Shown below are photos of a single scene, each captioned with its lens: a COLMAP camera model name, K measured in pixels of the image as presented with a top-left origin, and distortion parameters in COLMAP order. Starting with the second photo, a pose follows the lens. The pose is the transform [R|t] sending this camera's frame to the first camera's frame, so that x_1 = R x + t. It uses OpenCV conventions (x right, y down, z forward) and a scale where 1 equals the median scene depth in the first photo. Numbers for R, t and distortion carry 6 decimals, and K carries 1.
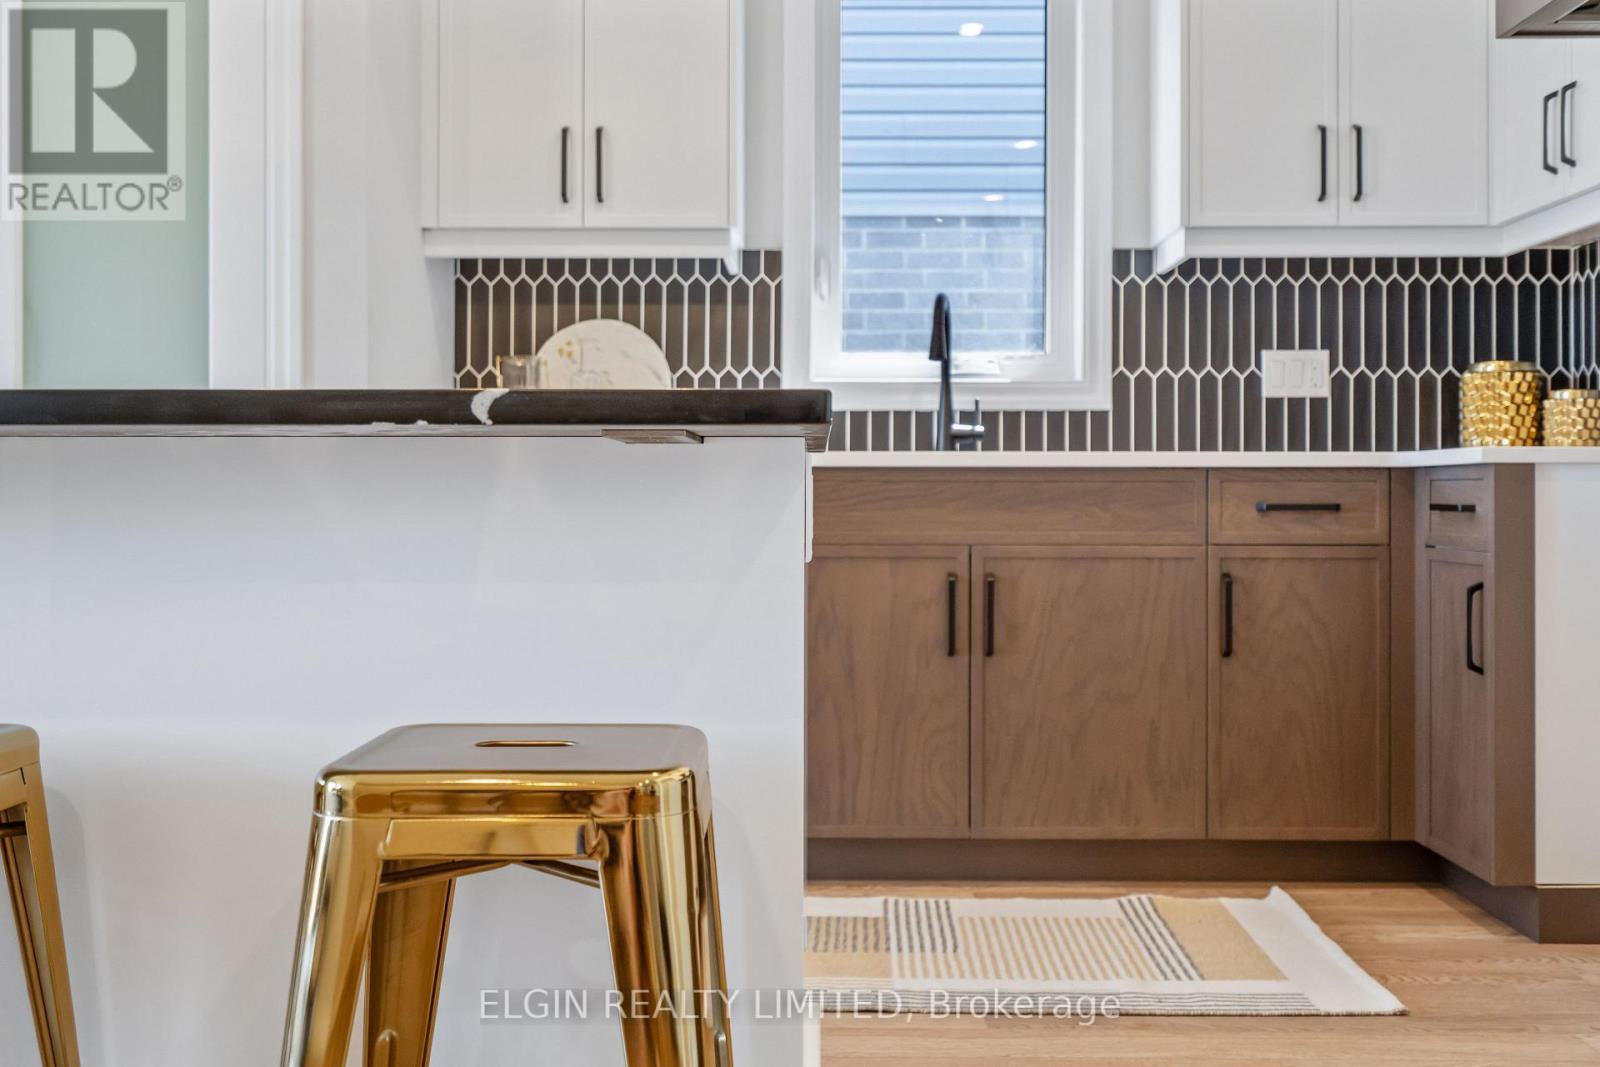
lens RADIAL K [[1615.1, 0, 790.7], [0, 1615.1, 486.7], [0, 0, 1]] dist [-0.001963, 0.000000]
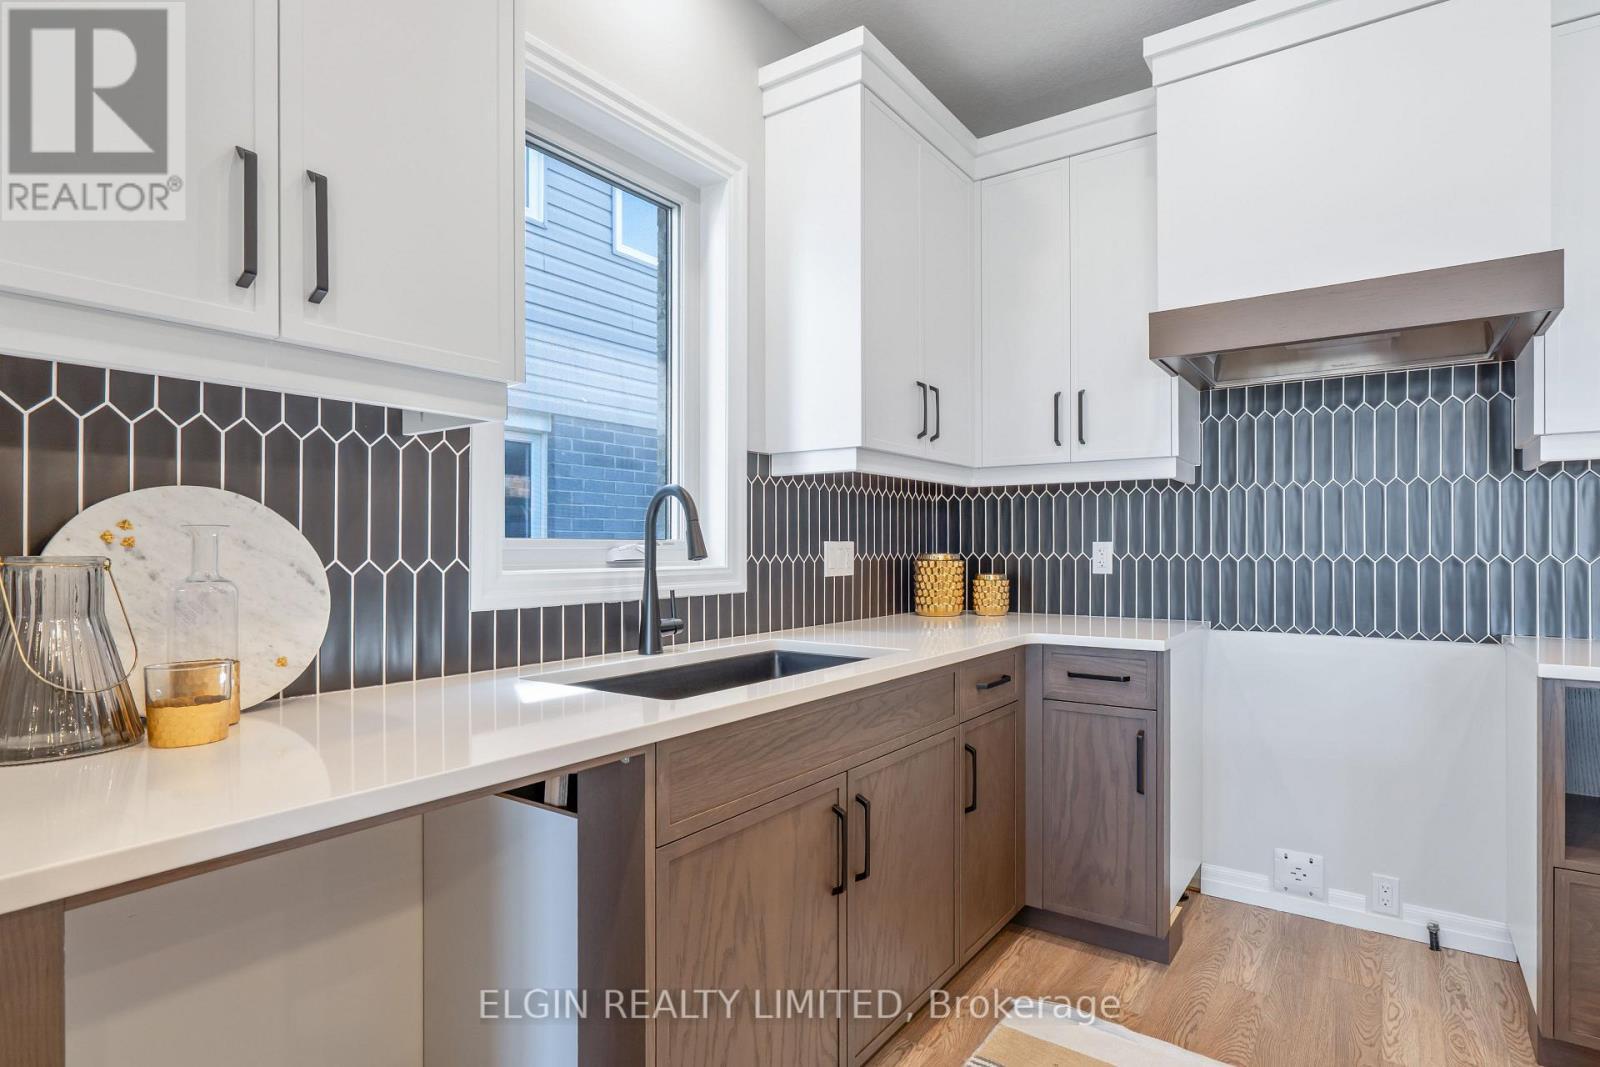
lens RADIAL K [[802.2, 0, 862.0], [0, 802.2, 547.5], [0, 0, 1]] dist [-0.005779, 0.004196]
pose [[0.541340, -0.002101, 0.840801, -0.256169], [-0.001472, 0.999993, 0.003447, -0.088646], [-0.840802, -0.003104, 0.541333, 0.676857]]
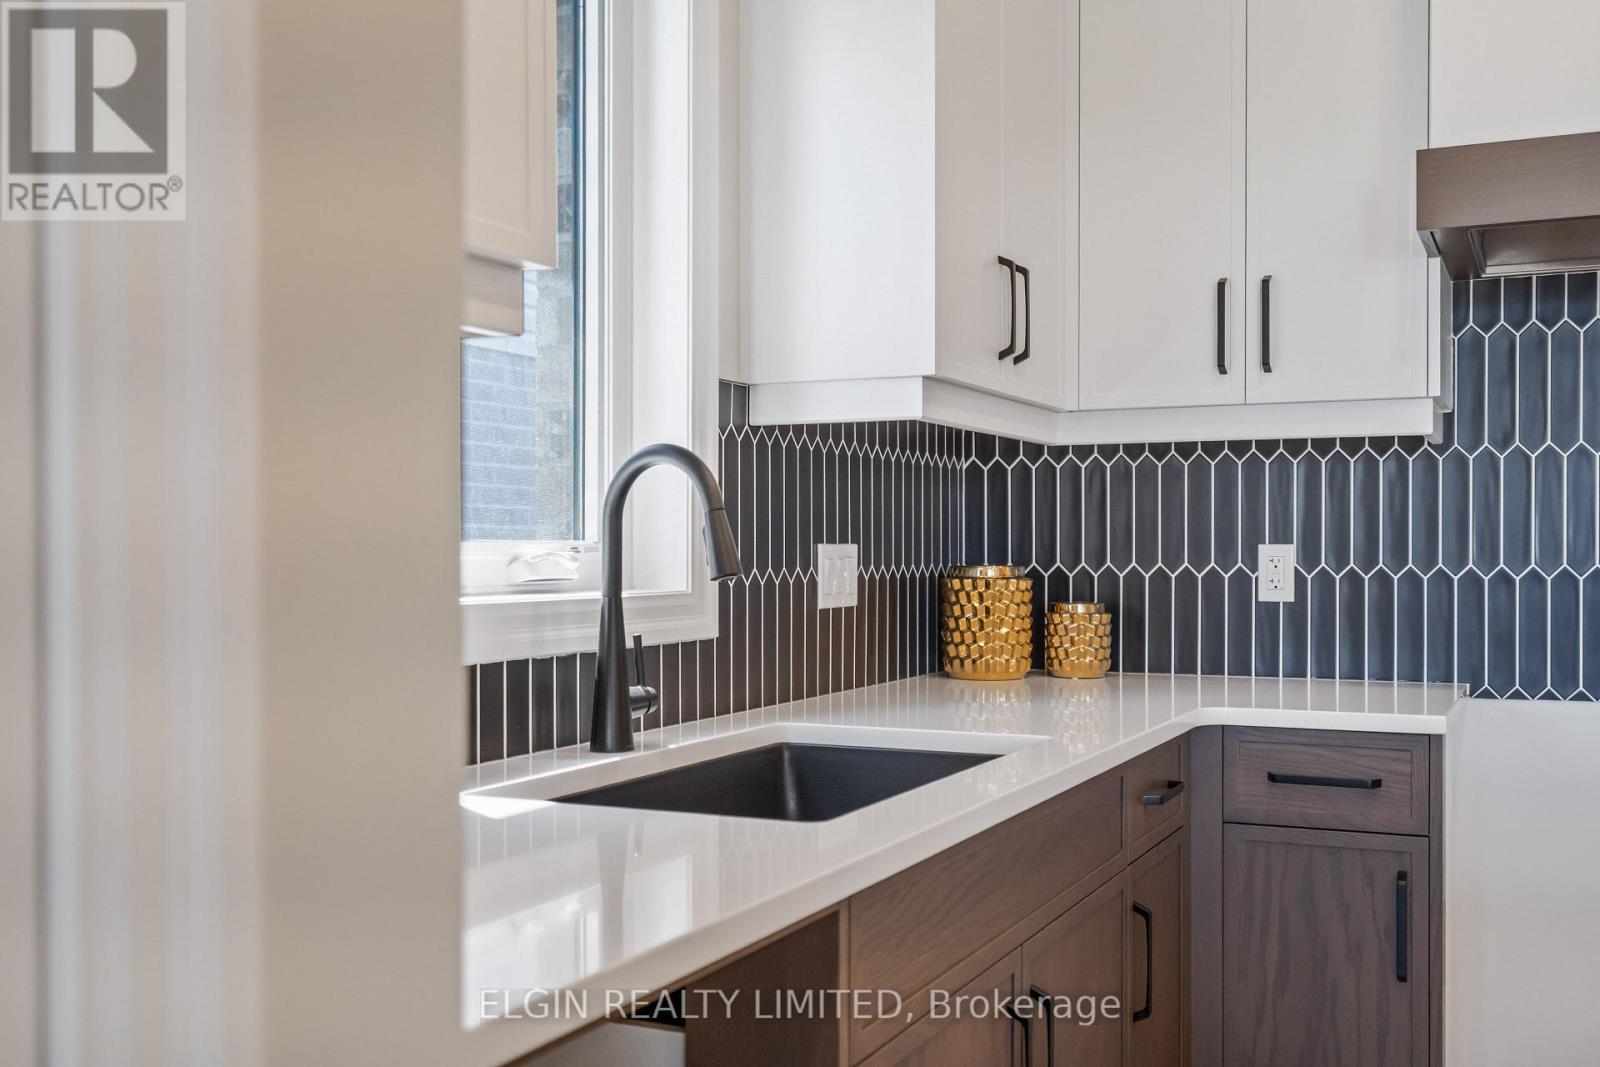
lens RADIAL K [[1592.0, 0, 793.7], [0, 1592.0, 557.0], [0, 0, 1]] dist [0.007082, 0.000000]
pose [[0.421113, -0.005522, 0.906992, -0.376380], [-0.002098, 0.999973, 0.007062, -0.090568], [-0.907006, -0.004876, 0.421090, 0.774124]]
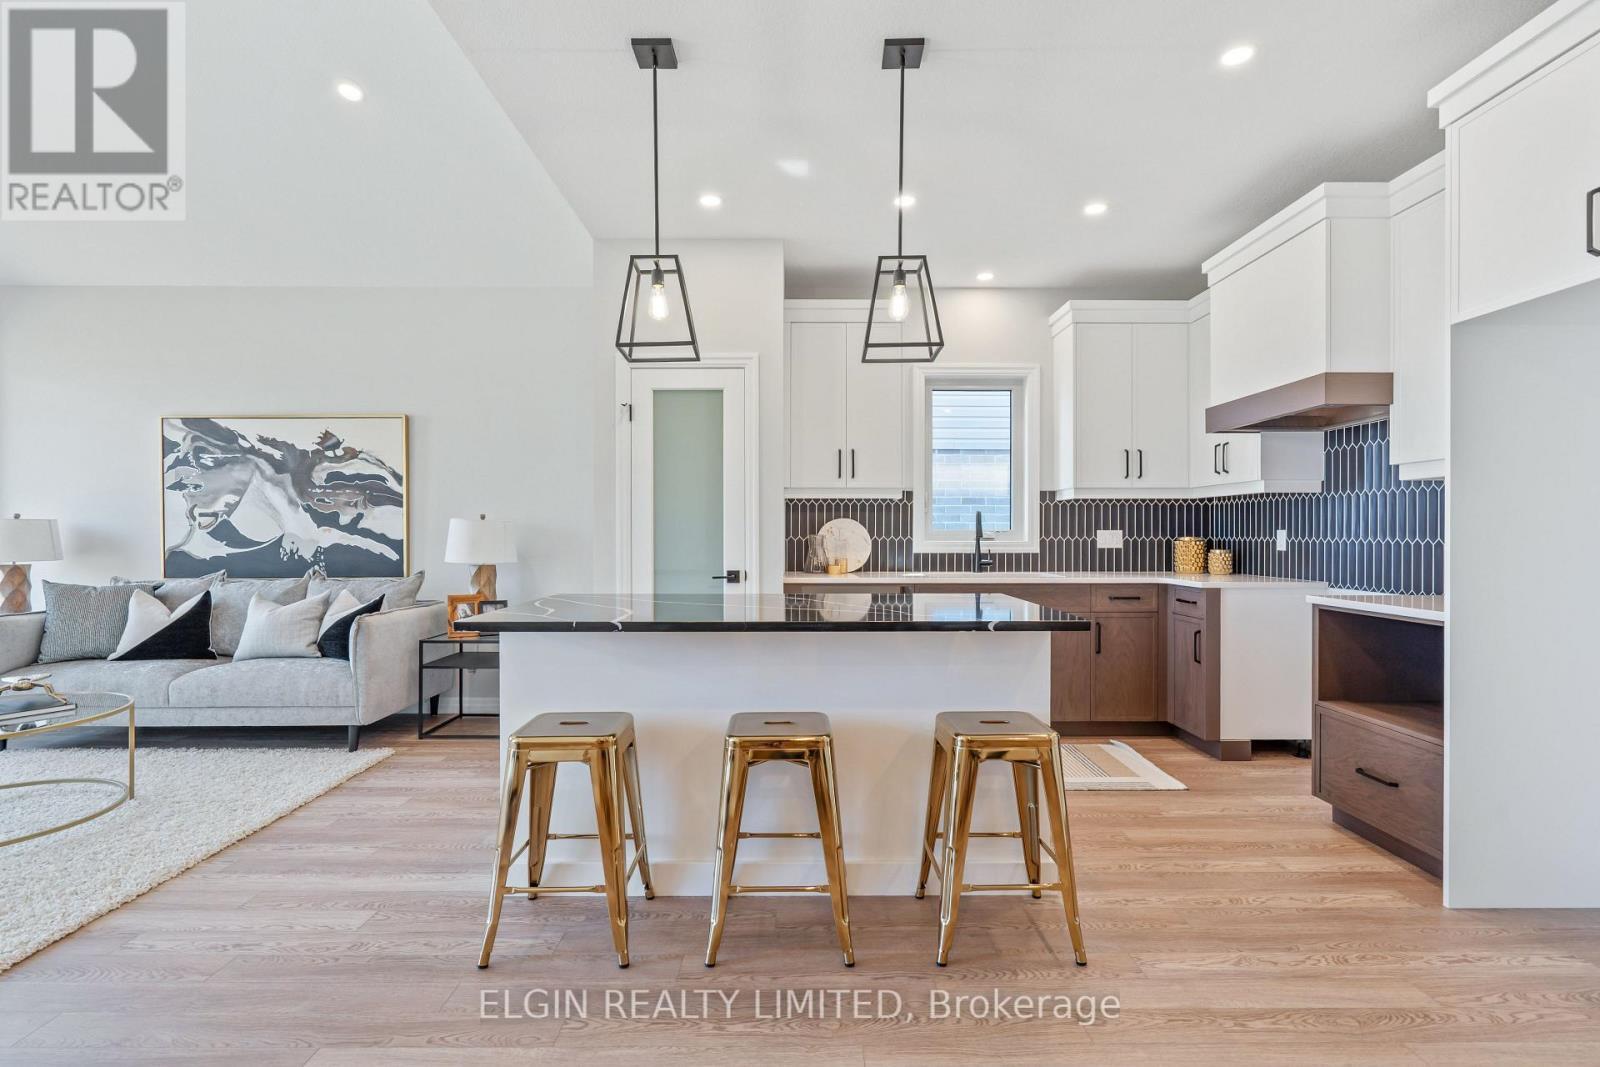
lens RADIAL K [[745.8, 0, 799.8], [0, 745.8, 534.3], [0, 0, 1]] dist [-0.010194, 0.006374]
pose [[0.999869, -0.000563, 0.016186, -0.224980], [0.000481, 0.999987, 0.005024, -0.091231], [-0.016189, -0.005015, 0.999856, -0.209903]]
